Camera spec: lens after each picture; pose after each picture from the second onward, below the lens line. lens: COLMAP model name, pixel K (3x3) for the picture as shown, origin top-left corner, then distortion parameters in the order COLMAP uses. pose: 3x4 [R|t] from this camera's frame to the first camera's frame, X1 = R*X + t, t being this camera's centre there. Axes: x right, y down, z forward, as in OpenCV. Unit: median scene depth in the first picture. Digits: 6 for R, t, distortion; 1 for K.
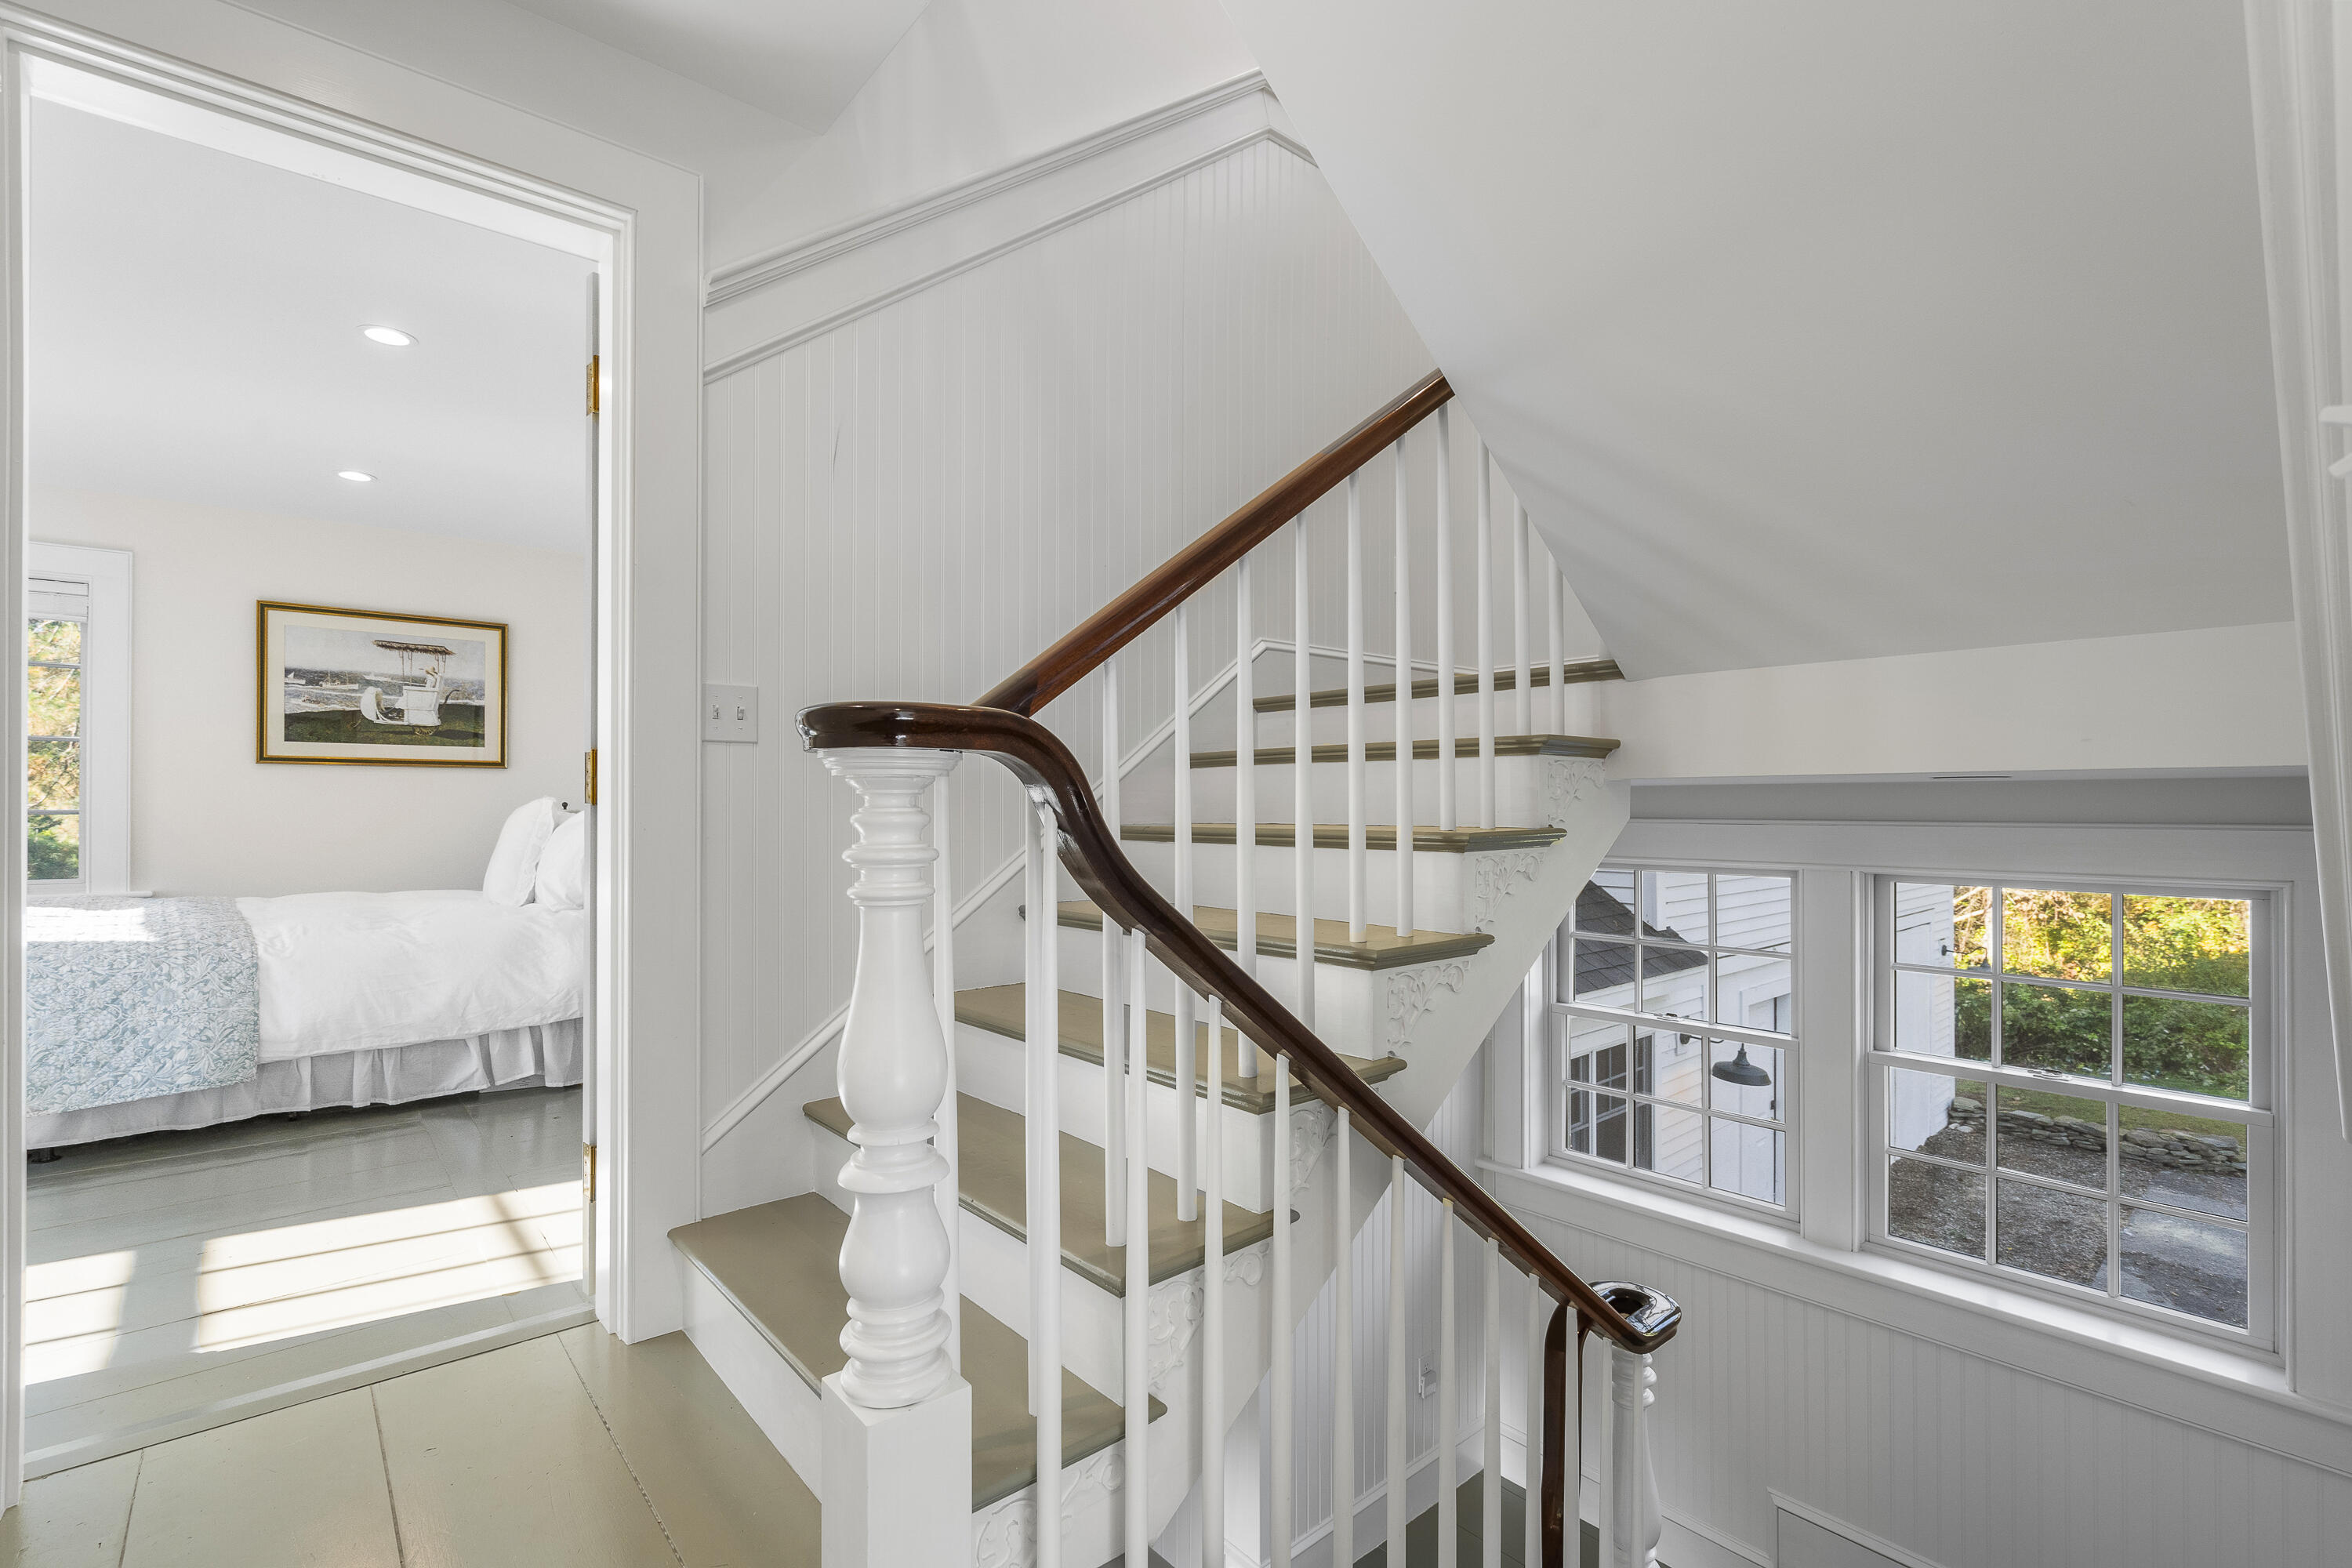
lens RADIAL K [[1053.0, 0, 1177.9], [0, 1053.0, 794.1], [0, 0, 1]] dist [-0.004033, -0.000890]
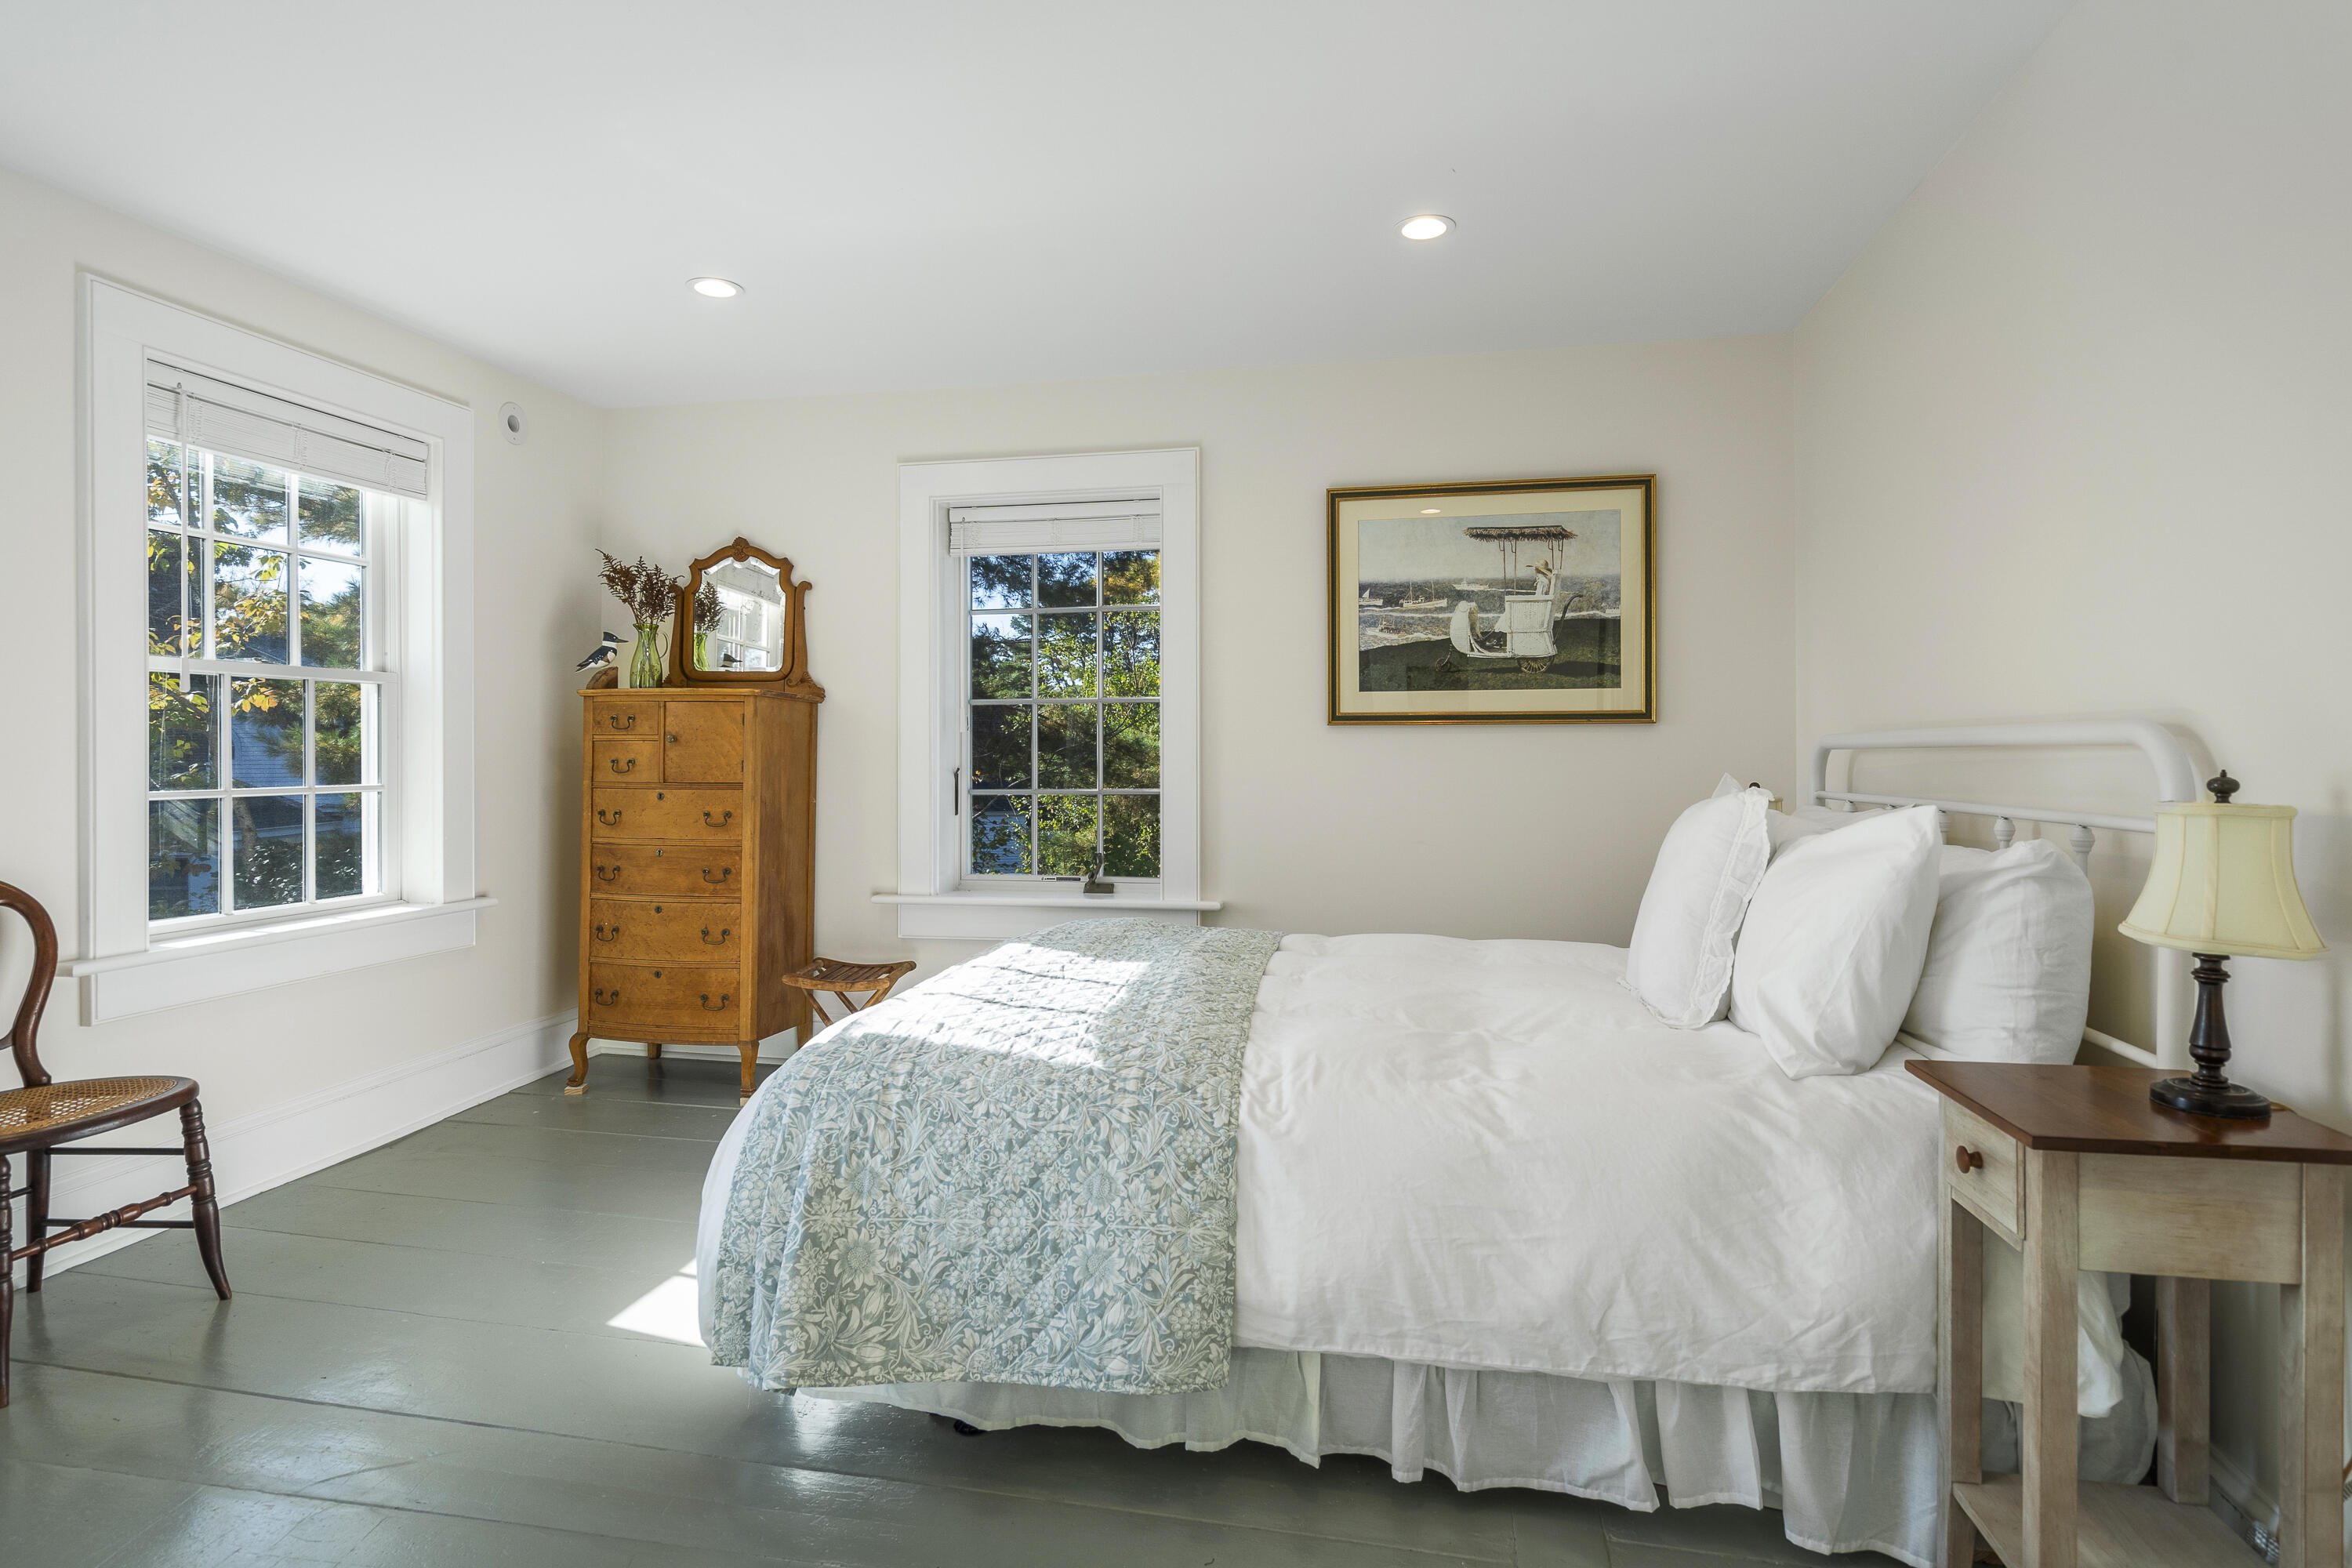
lens RADIAL K [[1228.3, 0, 1177.0], [0, 1228.3, 761.7], [0, 0, 1]] dist [0.002262, 0.001188]
pose [[0.608393, 0.003999, -0.793625, -0.292692], [0.011952, 0.999828, 0.014201, -0.017621], [0.793546, -0.018125, 0.608241, 0.423761]]
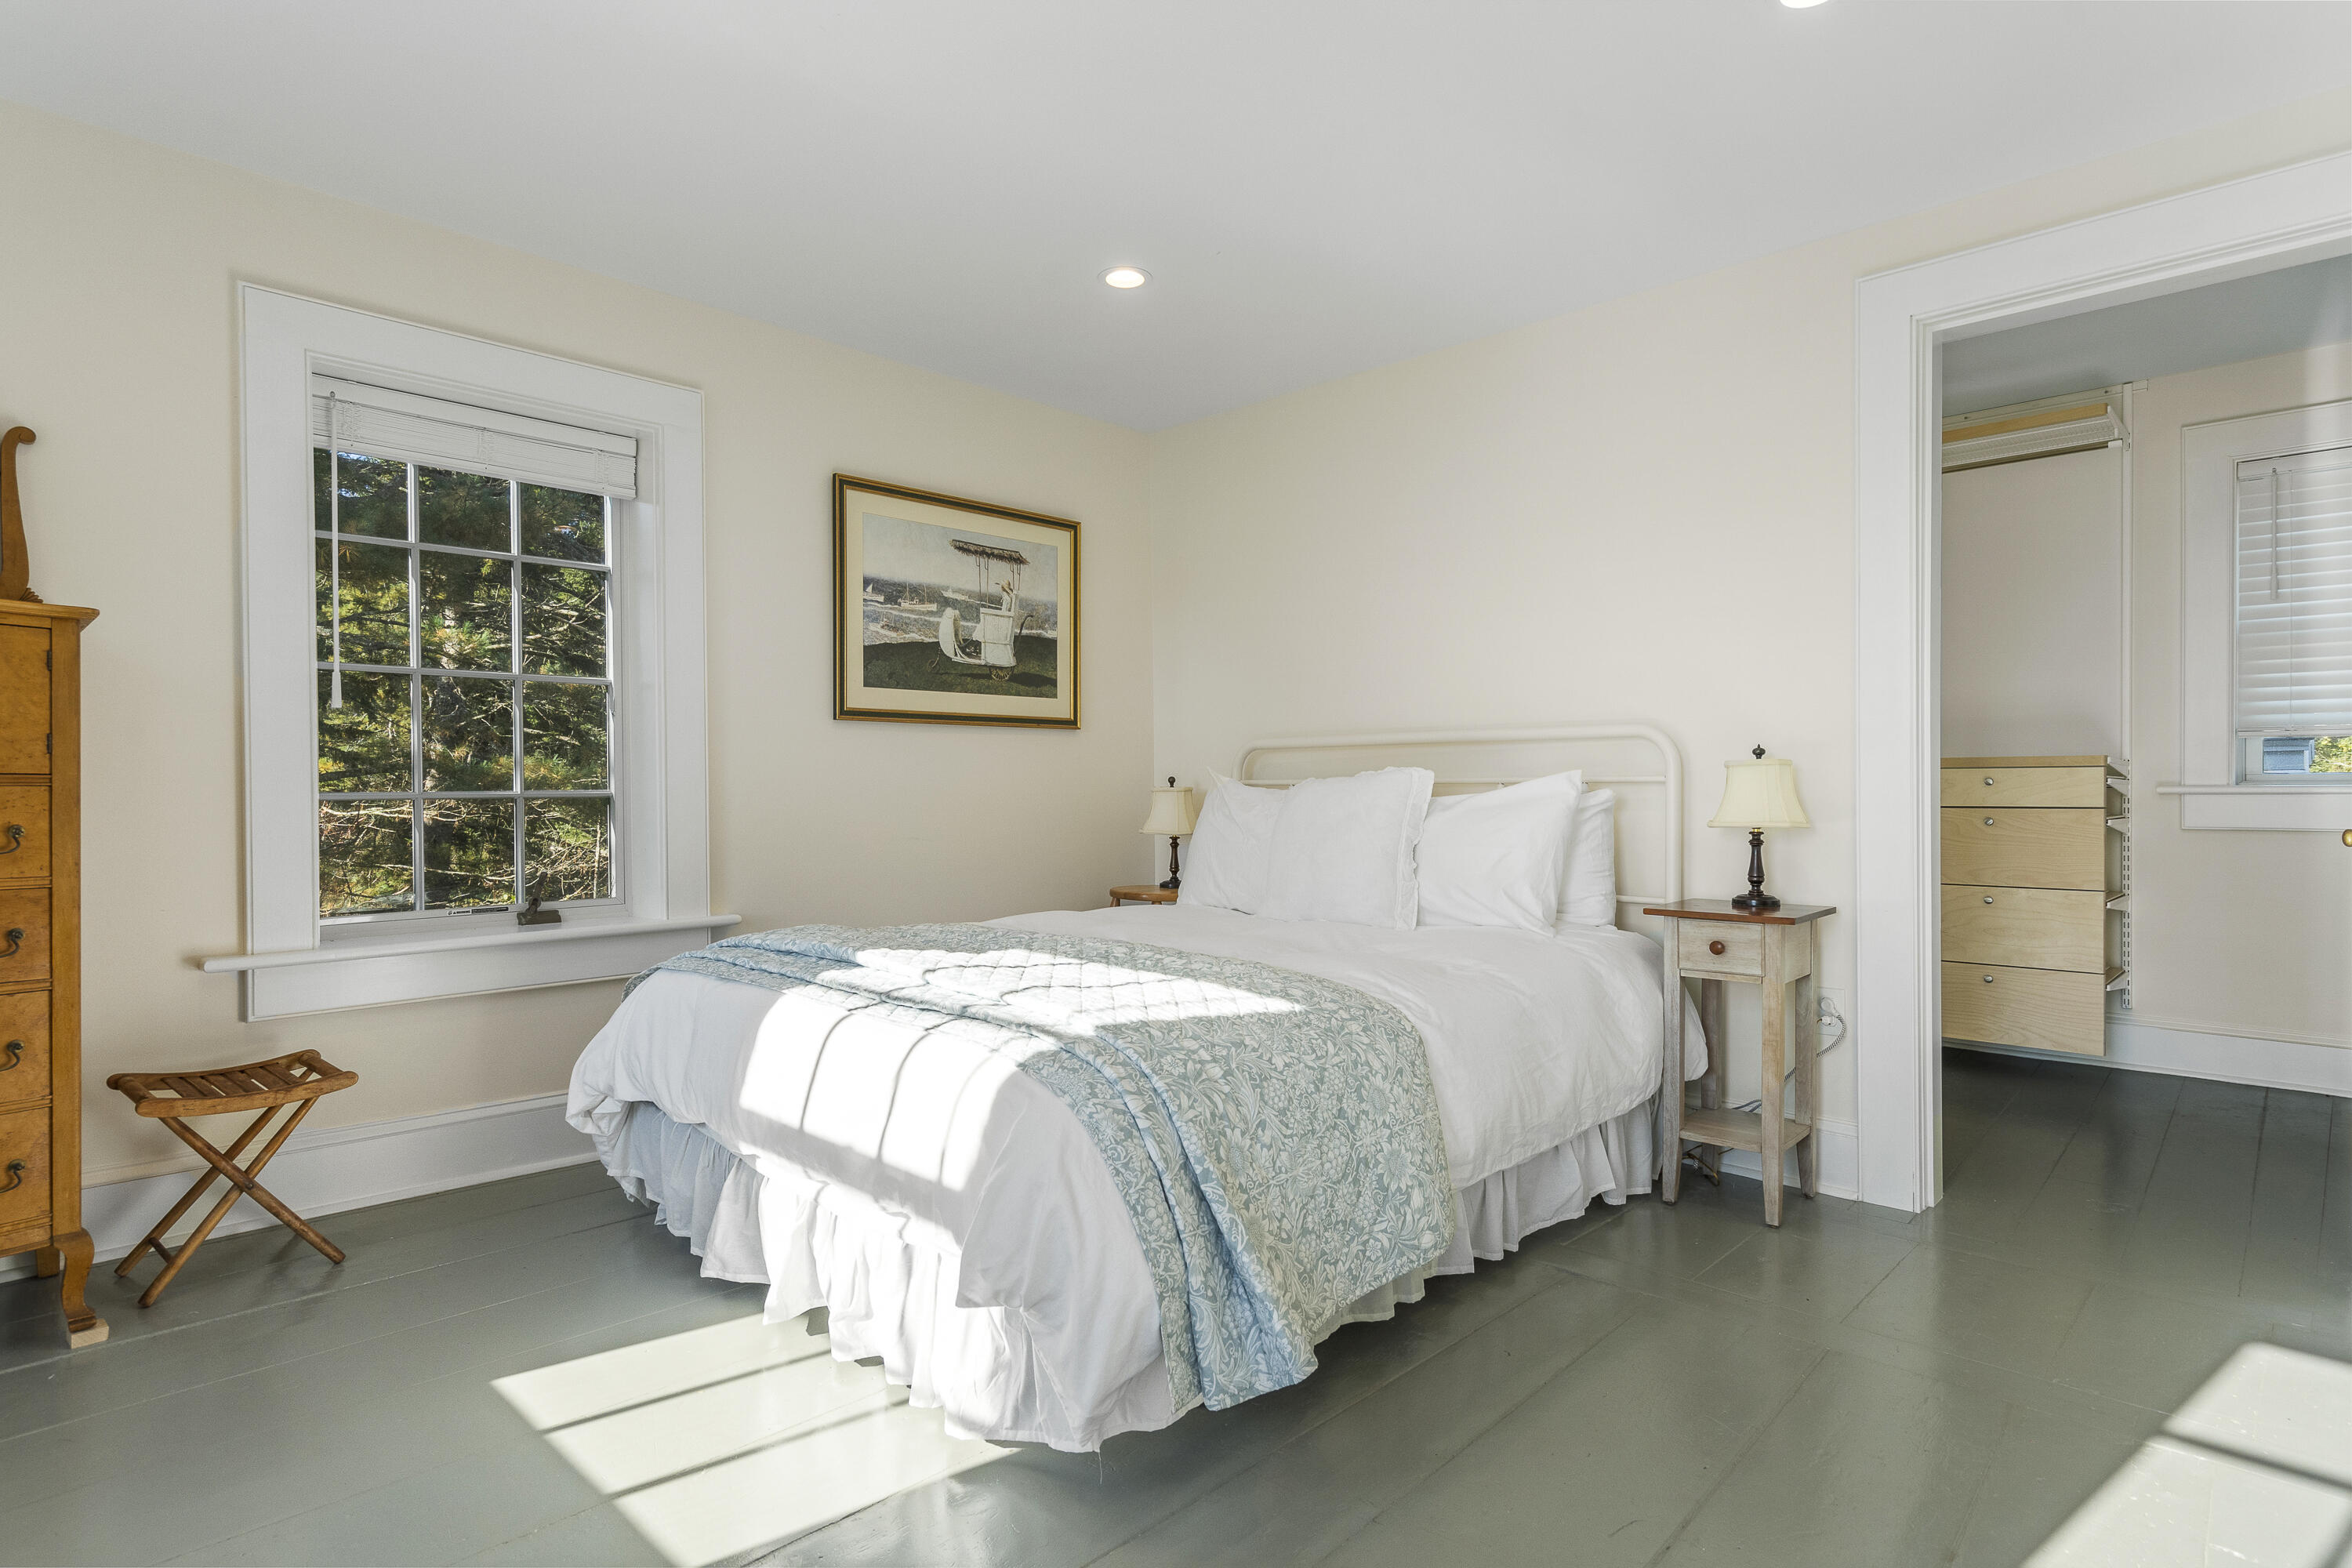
lens RADIAL K [[1221.9, 0, 1176.0], [0, 1221.9, 784.0], [0, 0, 1]] dist [0.000494, 0.000567]
pose [[0.996159, -0.004776, 0.087435, -0.729754], [0.003853, 0.999935, 0.010720, 0.004233], [-0.087481, -0.010342, 0.996113, 0.207692]]
